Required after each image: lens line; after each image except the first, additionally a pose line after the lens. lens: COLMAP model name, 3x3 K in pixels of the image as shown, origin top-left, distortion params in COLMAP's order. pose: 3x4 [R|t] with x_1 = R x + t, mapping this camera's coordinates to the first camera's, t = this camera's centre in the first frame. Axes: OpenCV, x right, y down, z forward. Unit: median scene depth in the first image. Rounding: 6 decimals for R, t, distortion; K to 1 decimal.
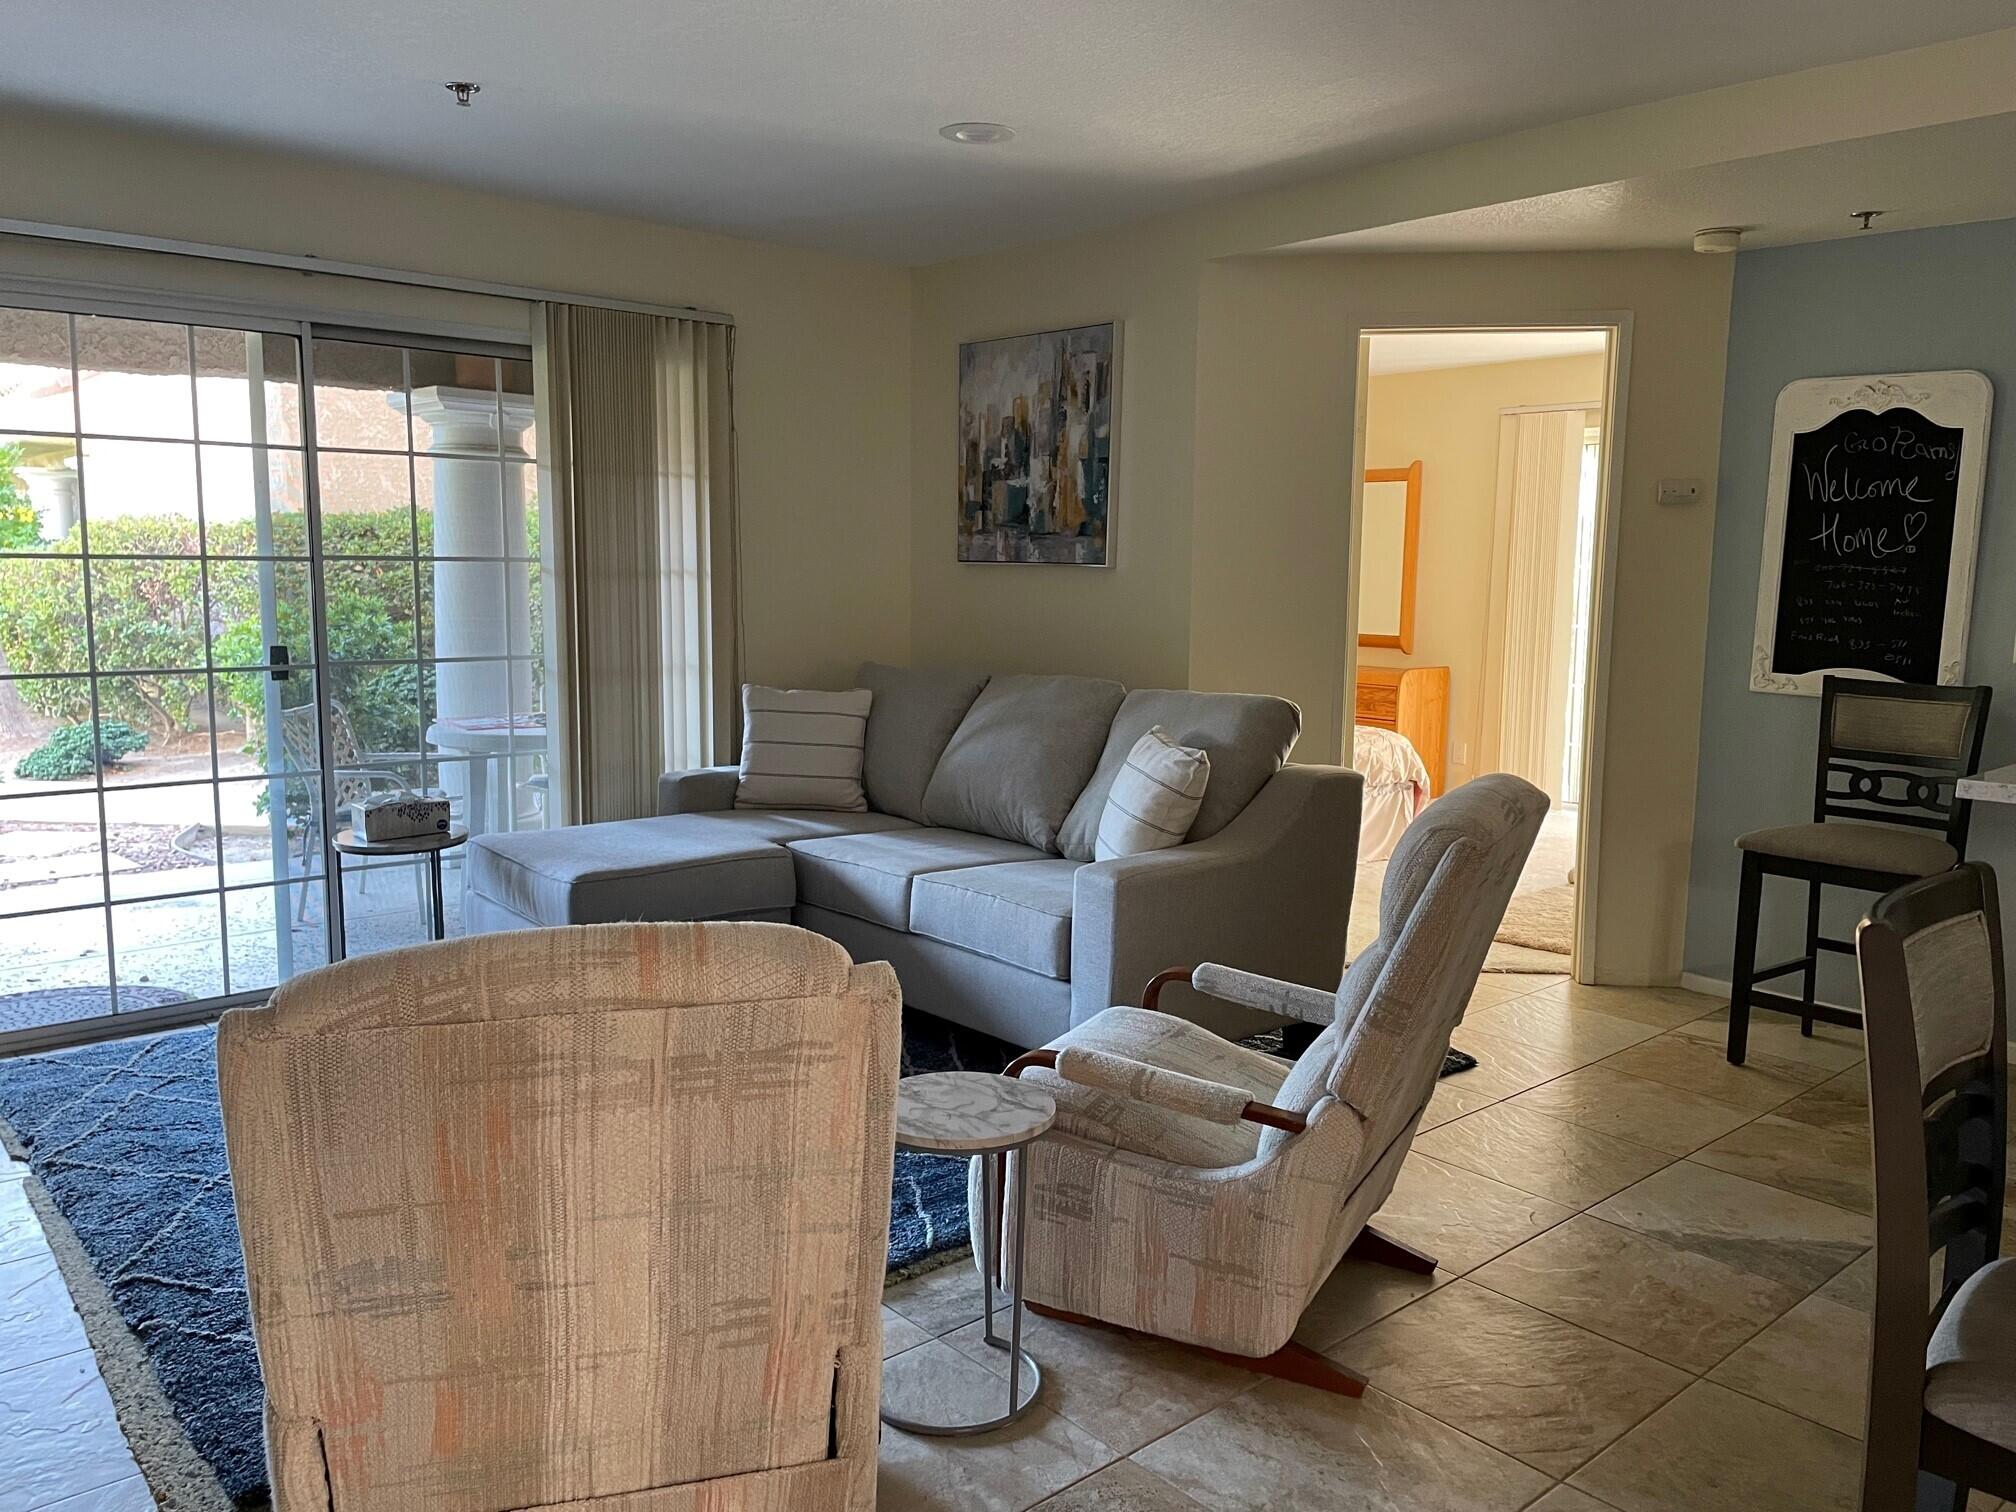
lens RADIAL K [[1519.6, 0, 1023.2], [0, 1519.6, 754.9], [0, 0, 1]] dist [0.099578, -0.133078]
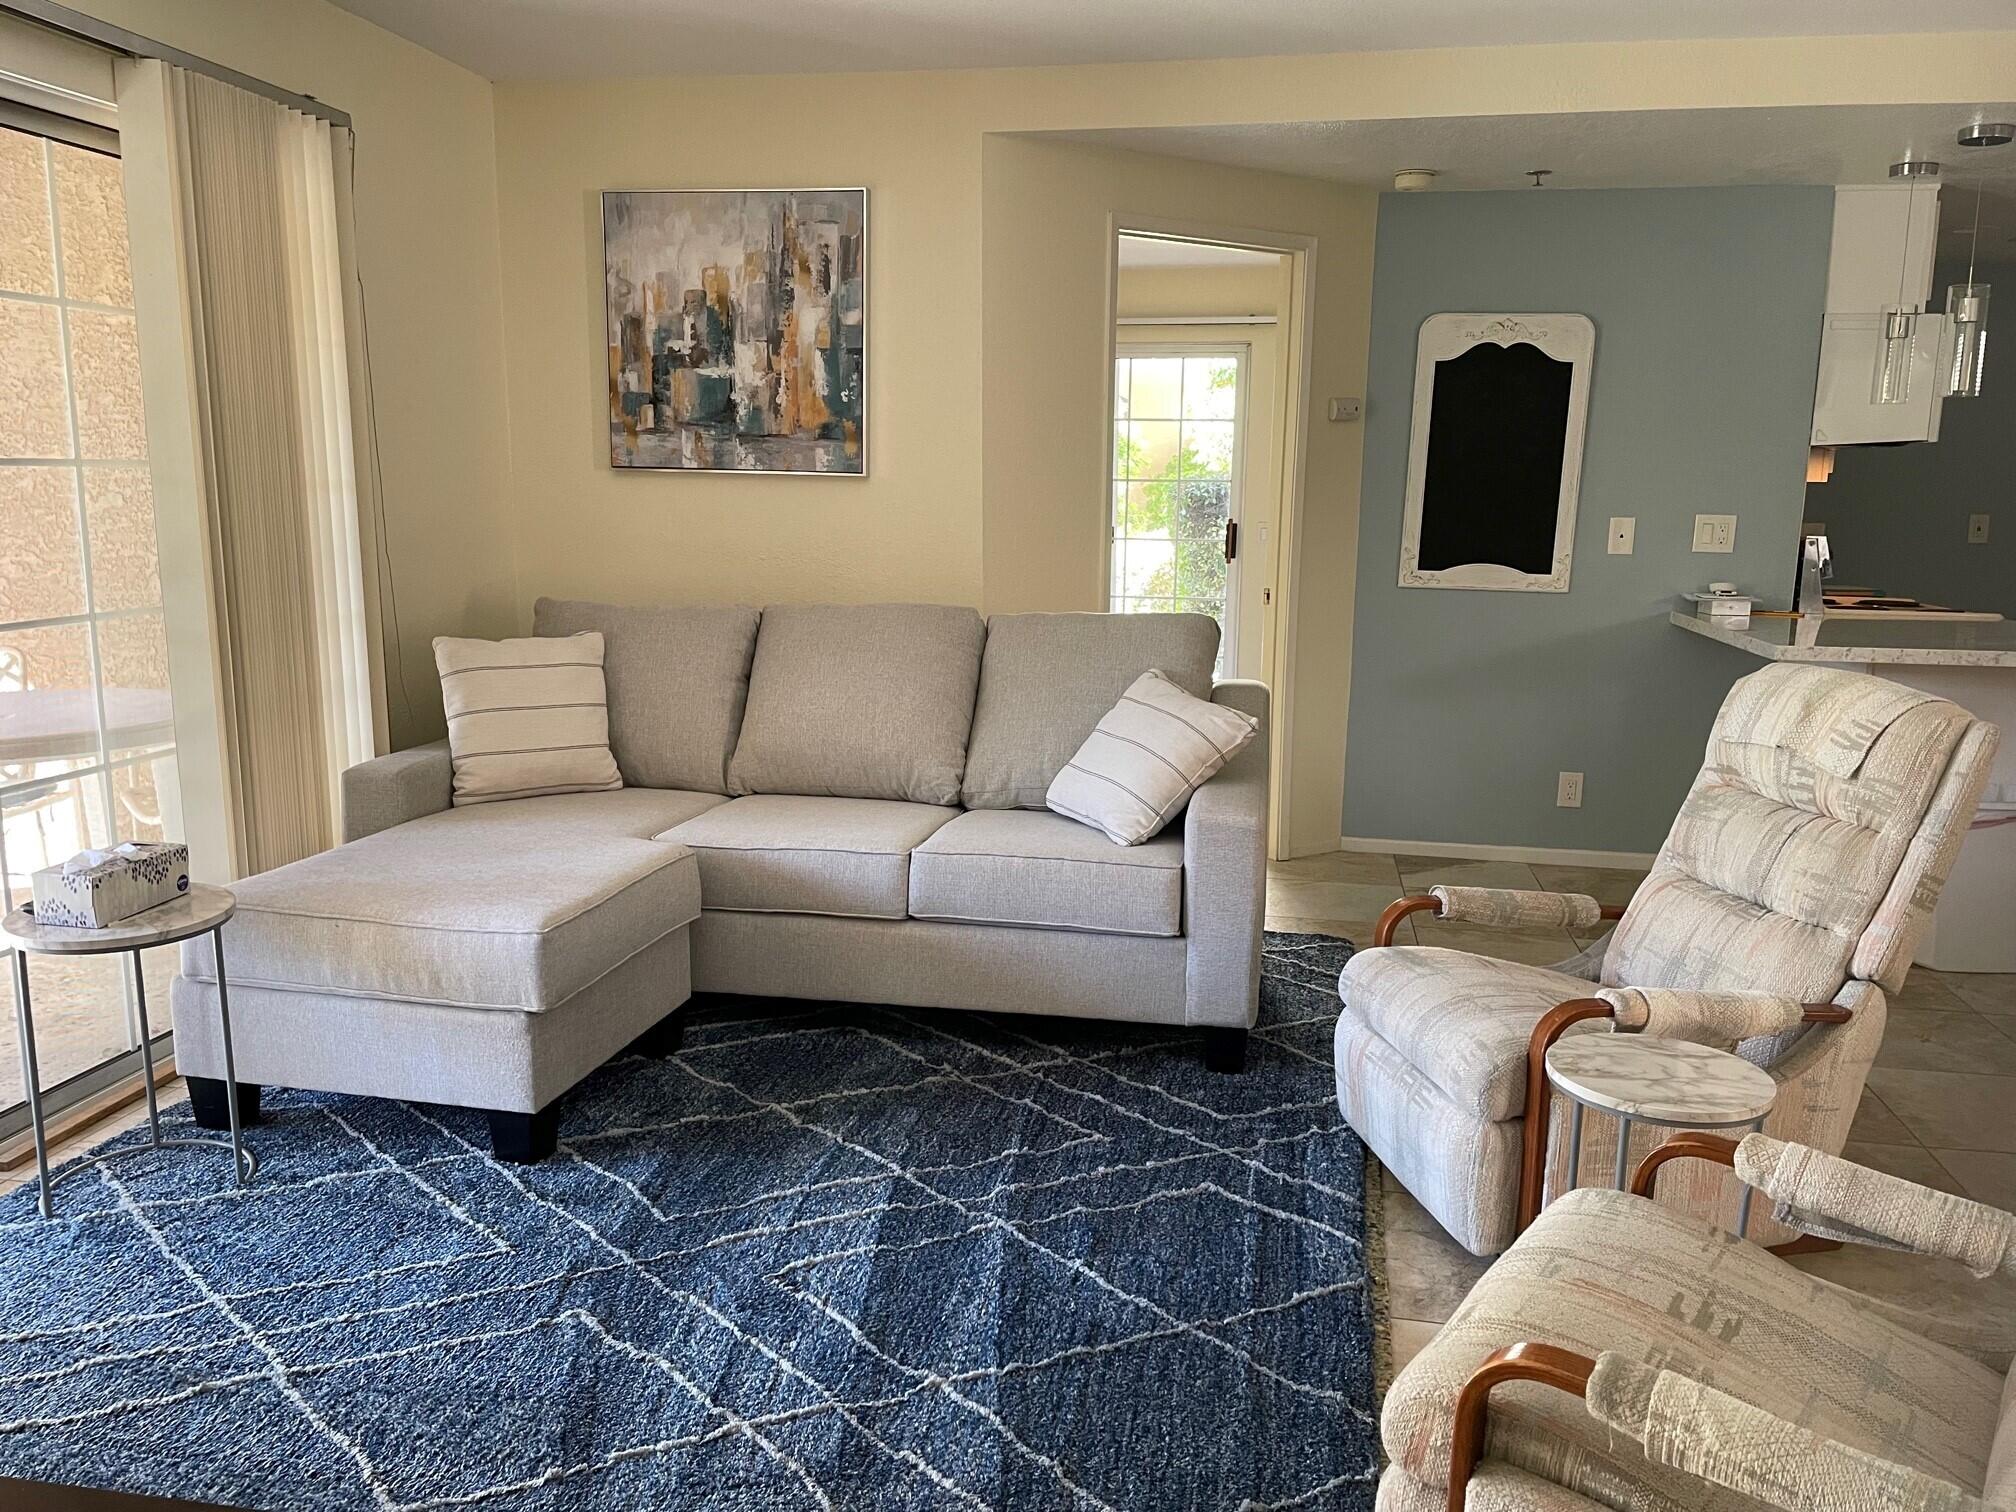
lens RADIAL K [[1519.6, 0, 1023.2], [0, 1519.6, 754.9], [0, 0, 1]] dist [0.099578, -0.133078]
pose [[0.787090, -0.109772, 0.606992, -0.420600], [0.074175, 0.993741, 0.083531, -0.030219], [-0.612362, -0.020723, 0.790306, 0.244293]]
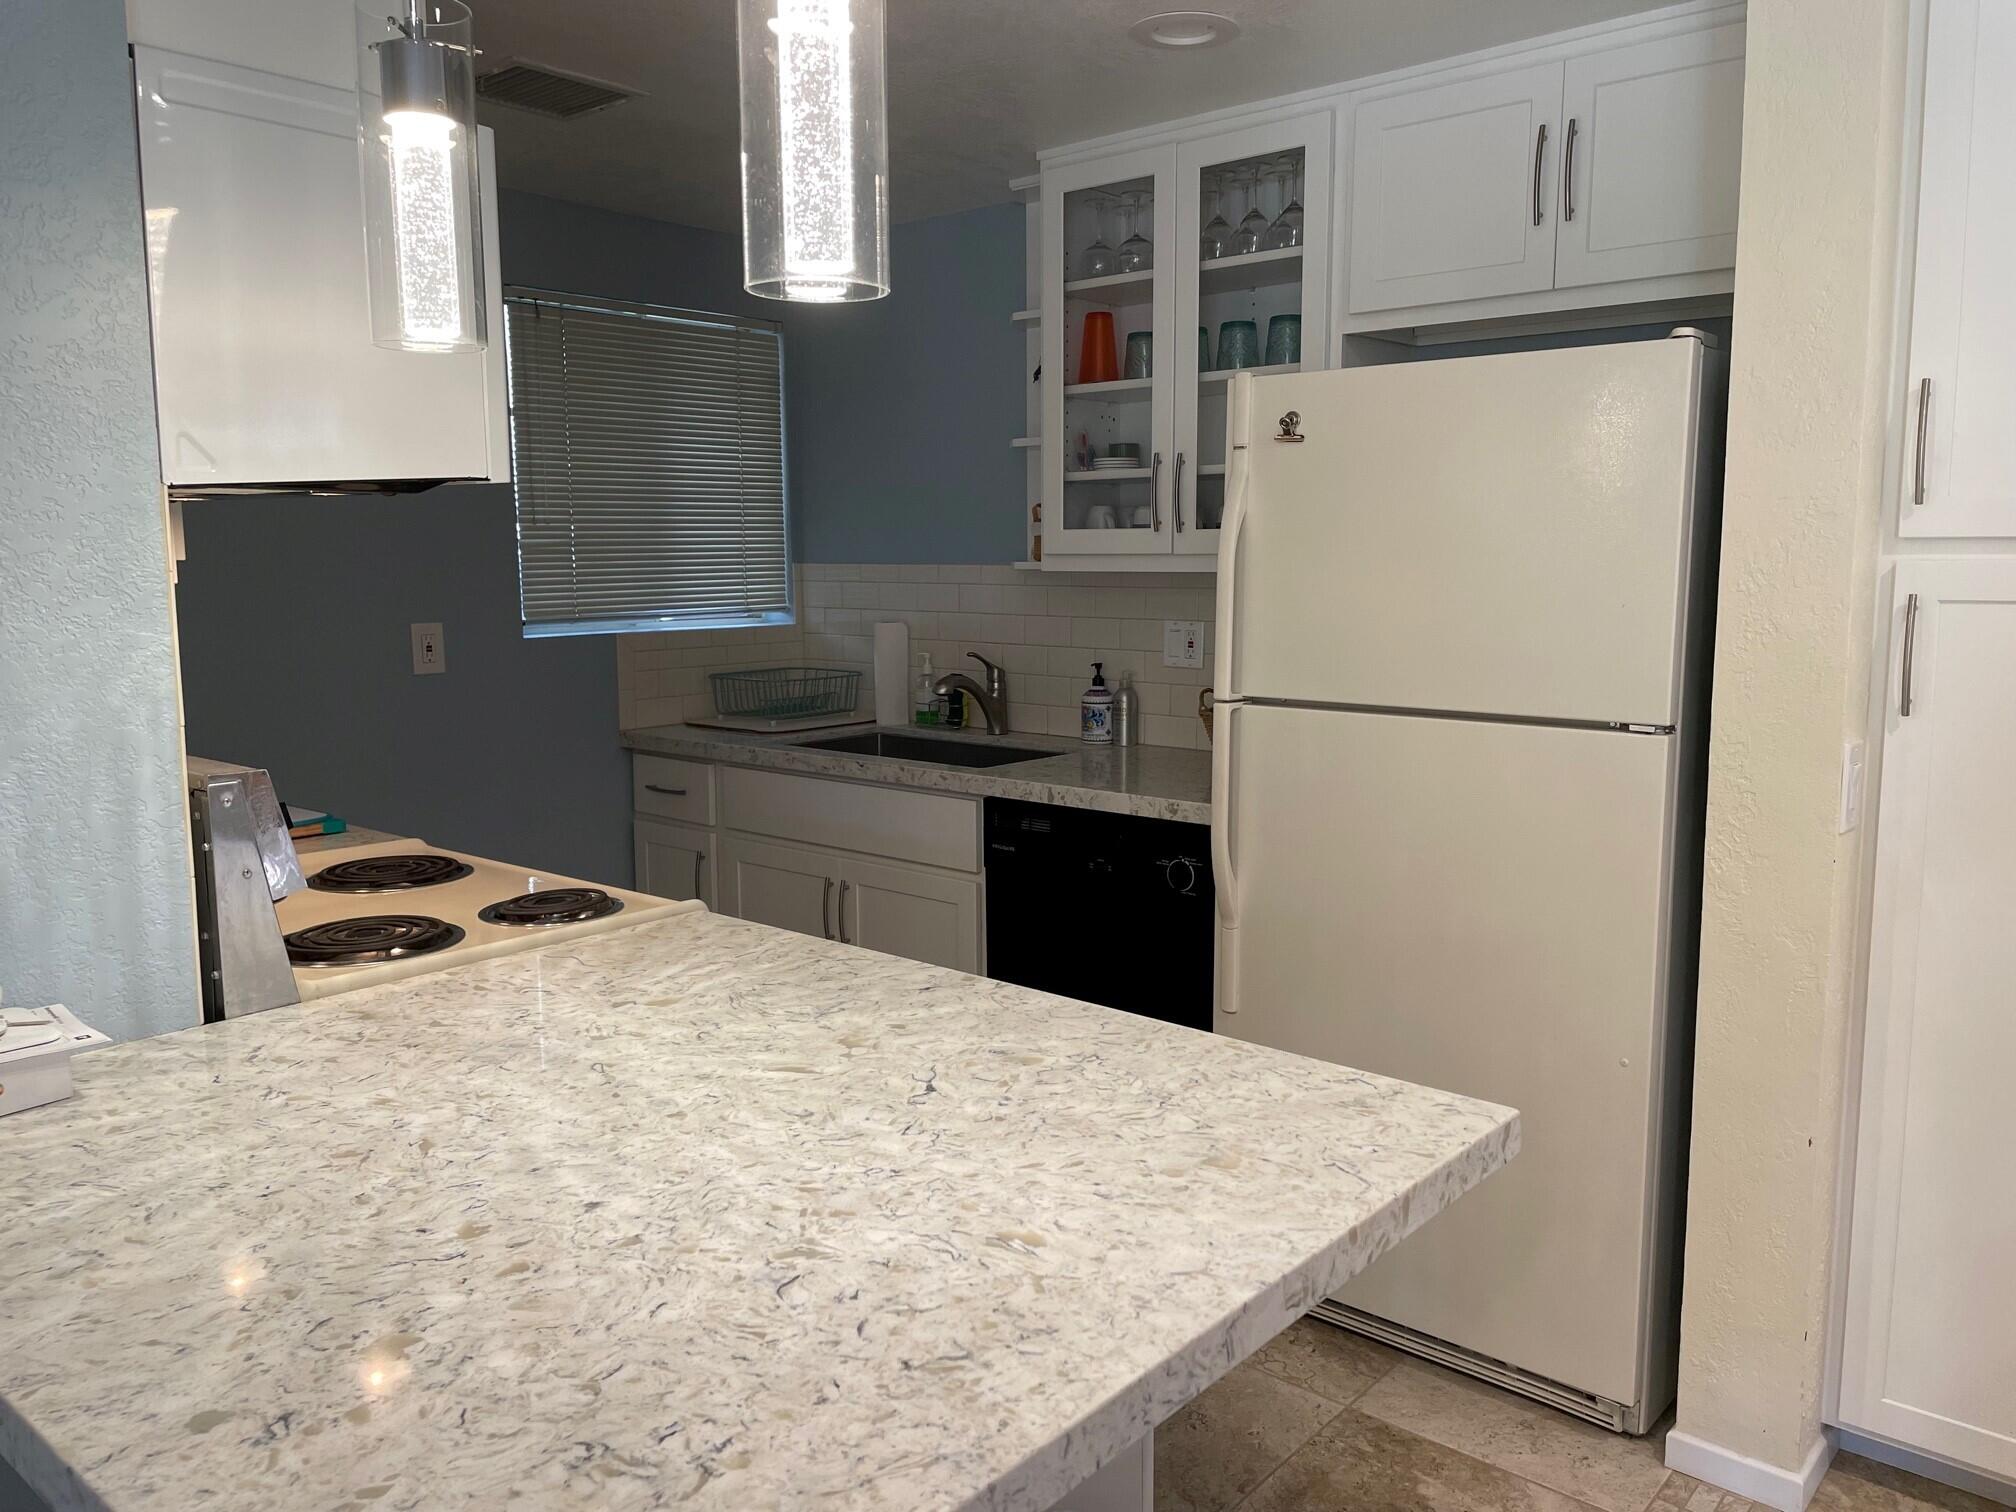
lens RADIAL K [[1520.4, 0, 1008.9], [0, 1520.4, 720.7], [0, 0, 1]] dist [0.093055, -0.127378]
pose [[-0.130459, -0.122961, 0.983799, 0.277923], [0.128941, 0.981748, 0.139804, -0.083433], [-0.983033, 0.145091, -0.112223, 0.605179]]
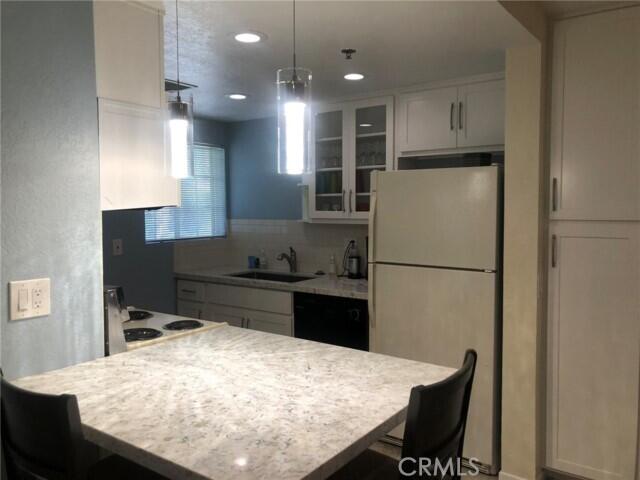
lens RADIAL K [[520.2, 0, 308.6], [0, 520.2, 223.4], [0, 0, 1]] dist [0.086728, -0.184121]
pose [[-0.196991, -0.042714, 0.979474, 0.193759], [0.127965, 0.989384, 0.068882, -0.105409], [-0.972018, 0.138908, -0.189433, 0.652281]]
